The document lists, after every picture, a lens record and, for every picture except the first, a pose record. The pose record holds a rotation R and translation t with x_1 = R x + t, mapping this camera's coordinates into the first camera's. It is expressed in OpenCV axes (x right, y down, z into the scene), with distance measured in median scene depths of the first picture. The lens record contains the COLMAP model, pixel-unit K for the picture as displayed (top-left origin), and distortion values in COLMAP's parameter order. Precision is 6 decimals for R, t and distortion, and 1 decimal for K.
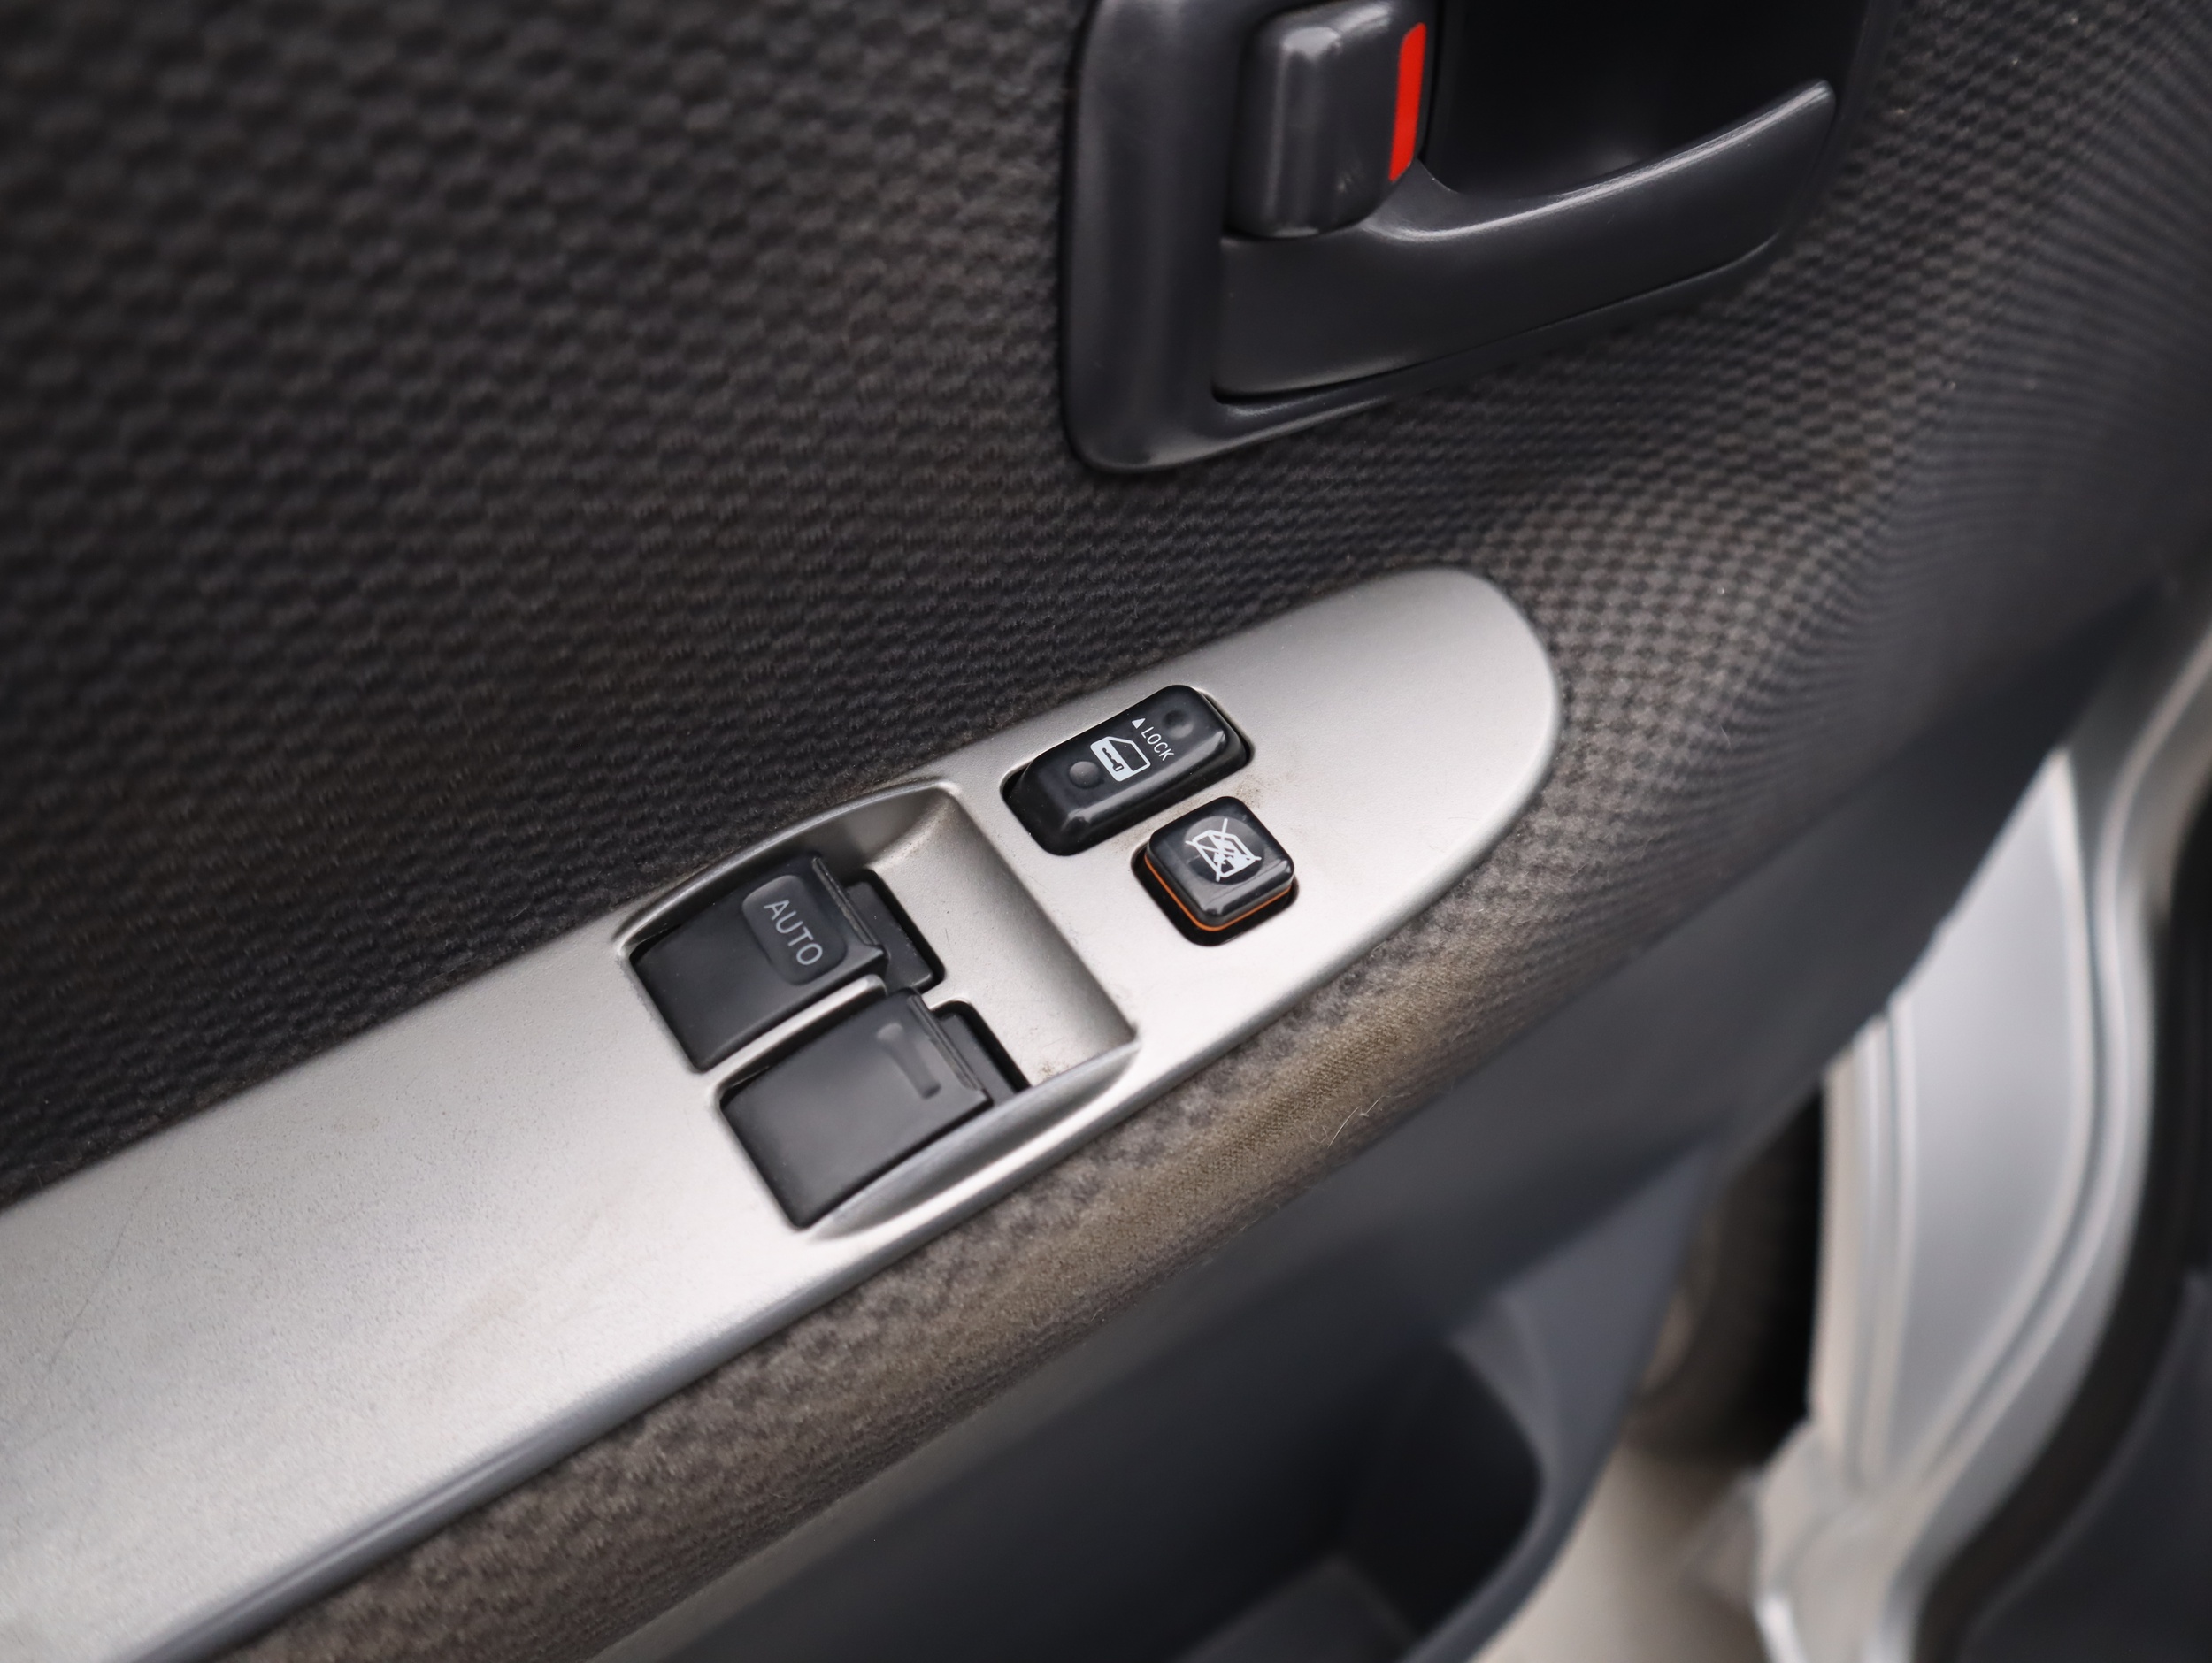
lens RADIAL K [[1722.6, 0, 1106.0], [0, 1722.6, 831.5], [0, 0, 1]] dist [-0.110874, 0.063263]
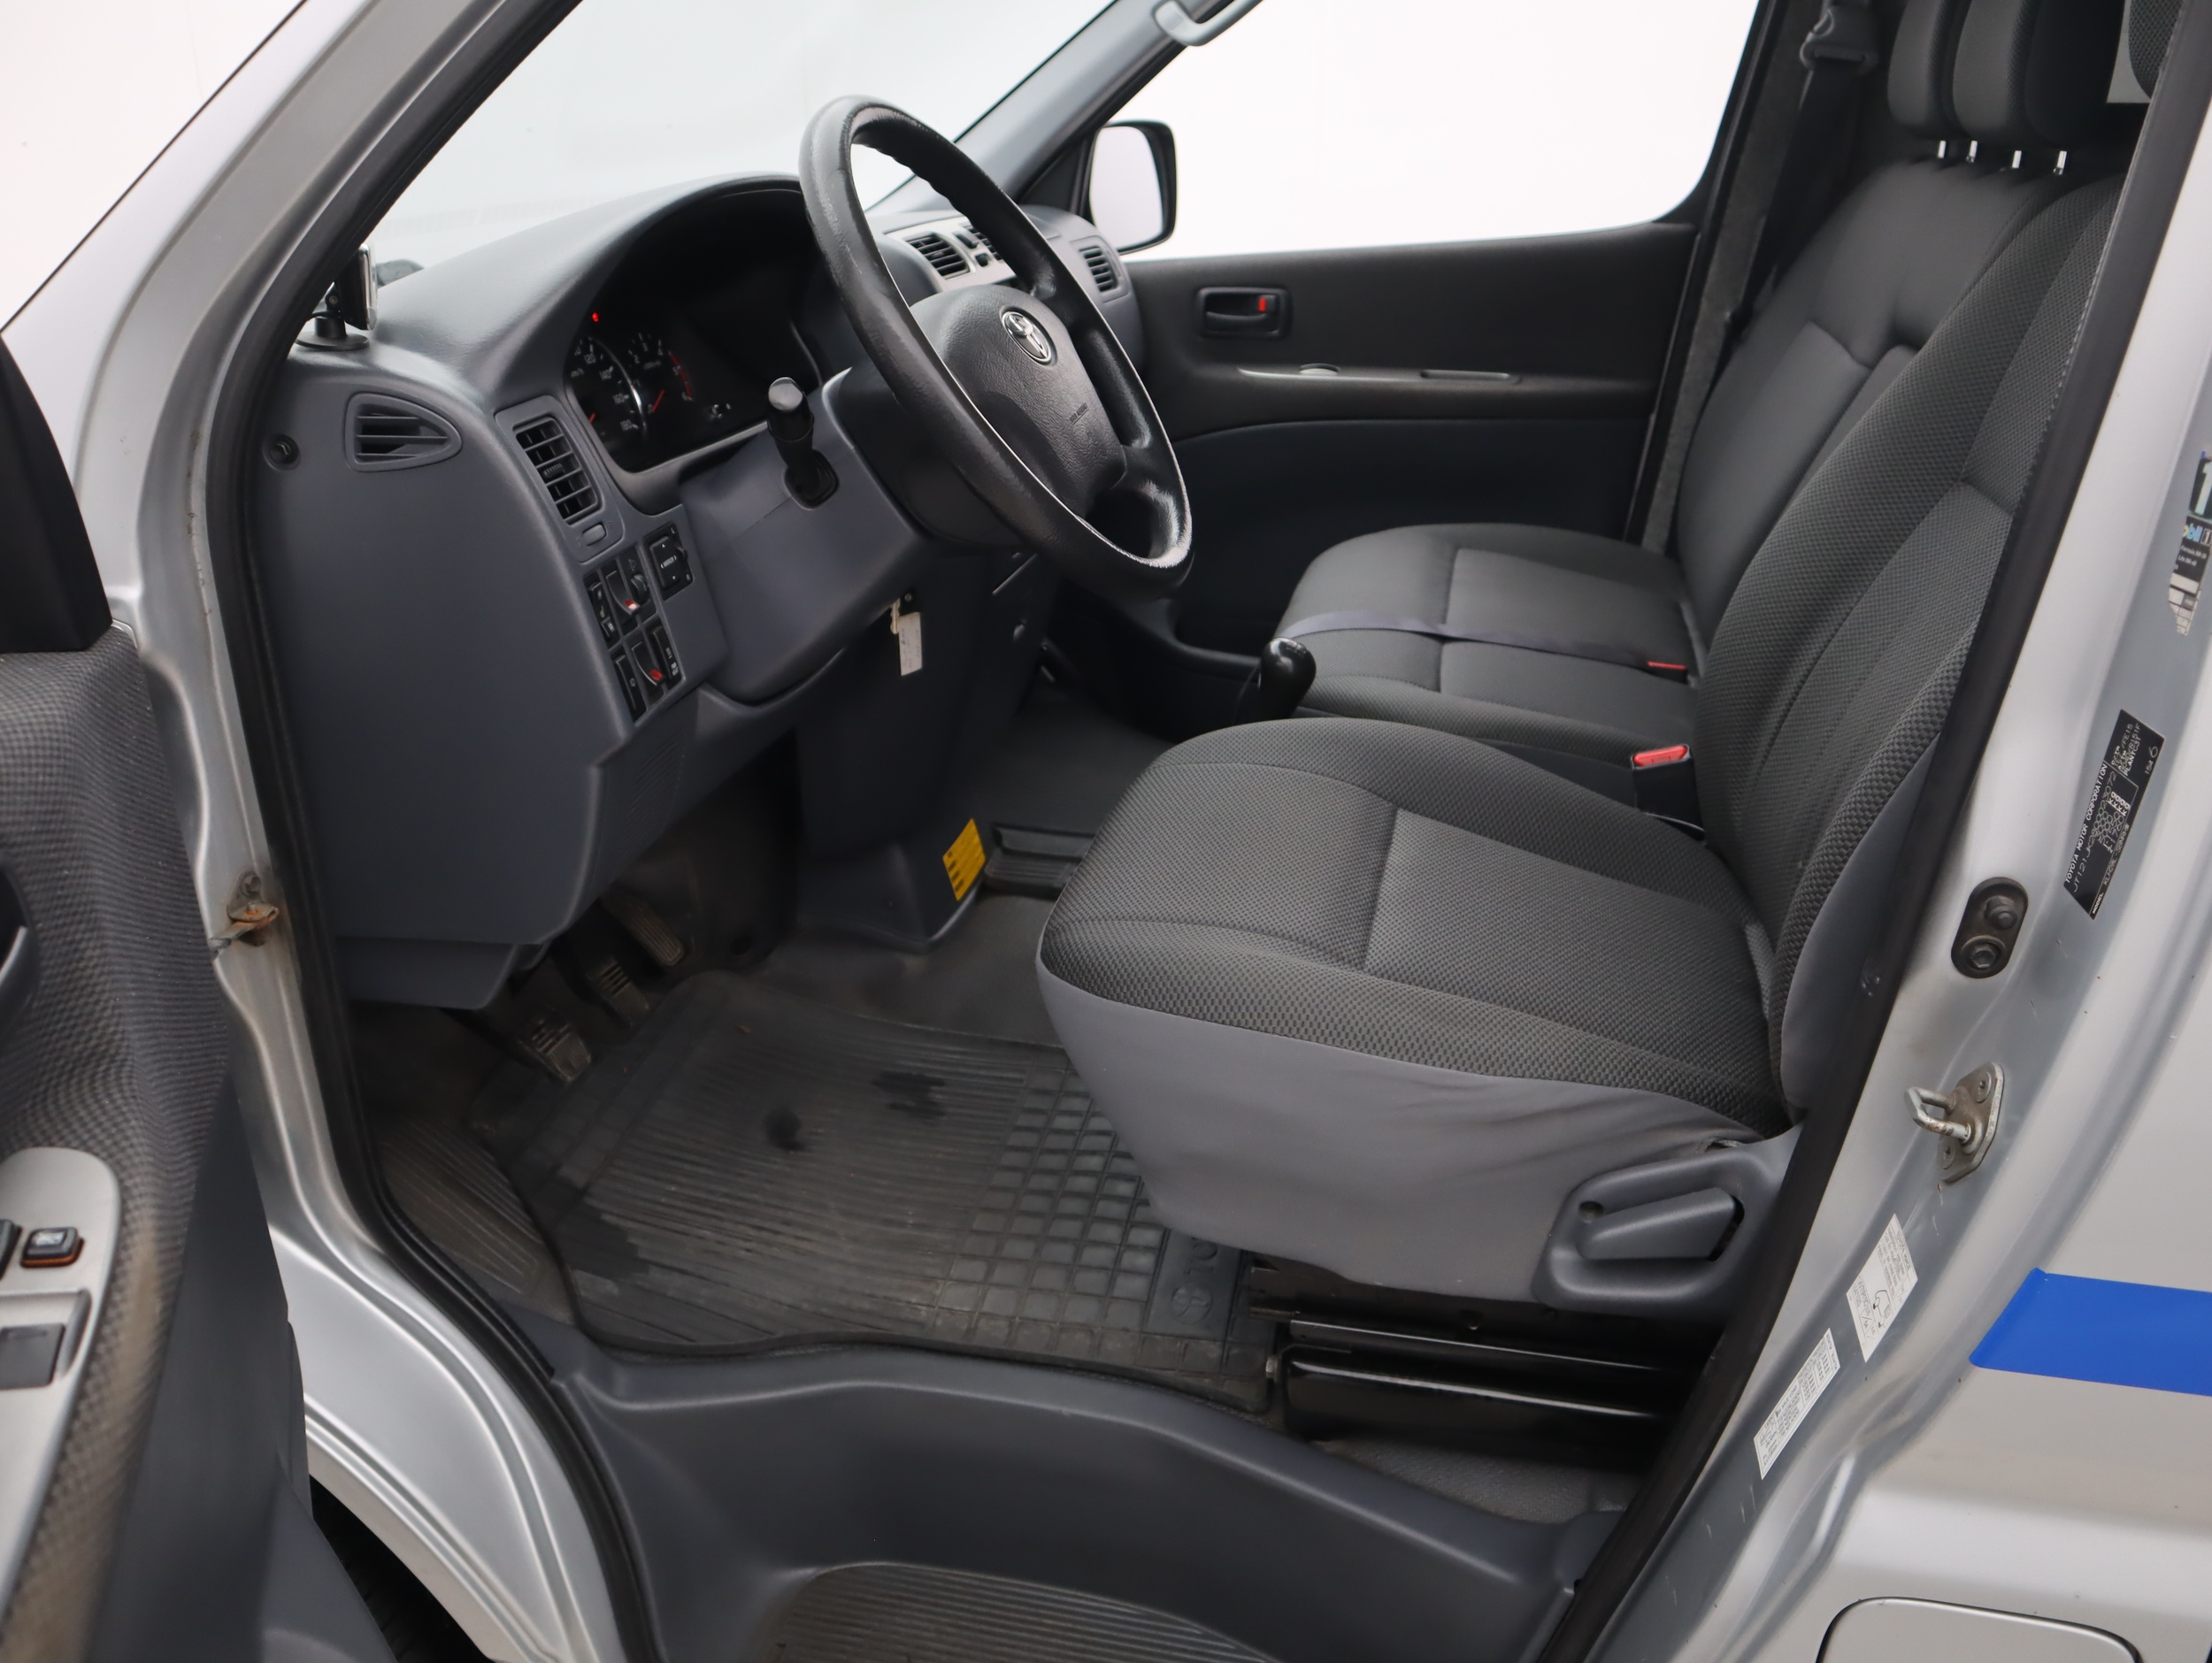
lens RADIAL K [[1722.6, 0, 1106.0], [0, 1722.6, 831.5], [0, 0, 1]] dist [-0.110874, 0.063263]
pose [[0.288028, -0.383371, 0.877534, -1.204627], [0.729311, 0.681682, 0.058431, 0.512483], [-0.620600, 0.623166, 0.475940, -1.309467]]
